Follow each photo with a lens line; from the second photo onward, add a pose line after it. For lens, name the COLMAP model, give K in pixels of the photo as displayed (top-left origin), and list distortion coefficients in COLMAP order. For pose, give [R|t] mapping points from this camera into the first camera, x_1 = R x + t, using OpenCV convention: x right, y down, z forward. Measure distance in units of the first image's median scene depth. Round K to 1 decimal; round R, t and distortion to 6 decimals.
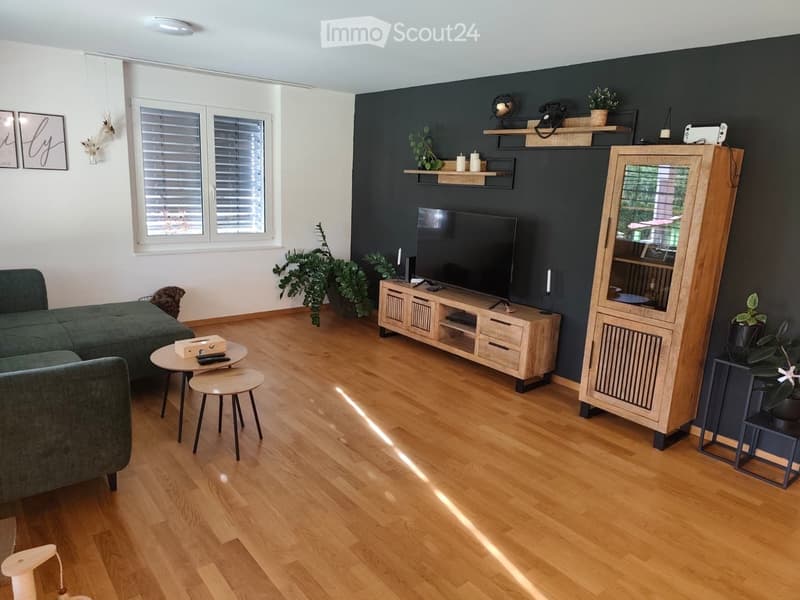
lens RADIAL K [[549.8, 0, 400.0], [0, 549.8, 300.0], [0, 0, 1]] dist [0.042176, -0.043685]
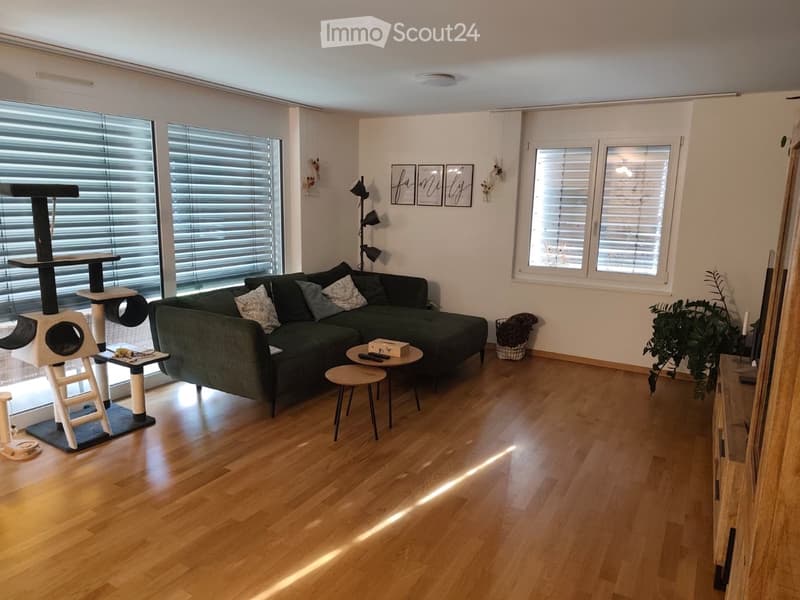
lens RADIAL K [[549.8, 0, 400.0], [0, 549.8, 300.0], [0, 0, 1]] dist [0.042176, -0.043685]
pose [[0.350265, 0.132803, -0.927188, 0.530584], [-0.211920, 0.975464, 0.059661, -0.067900], [0.912362, 0.175593, 0.369815, 0.427632]]
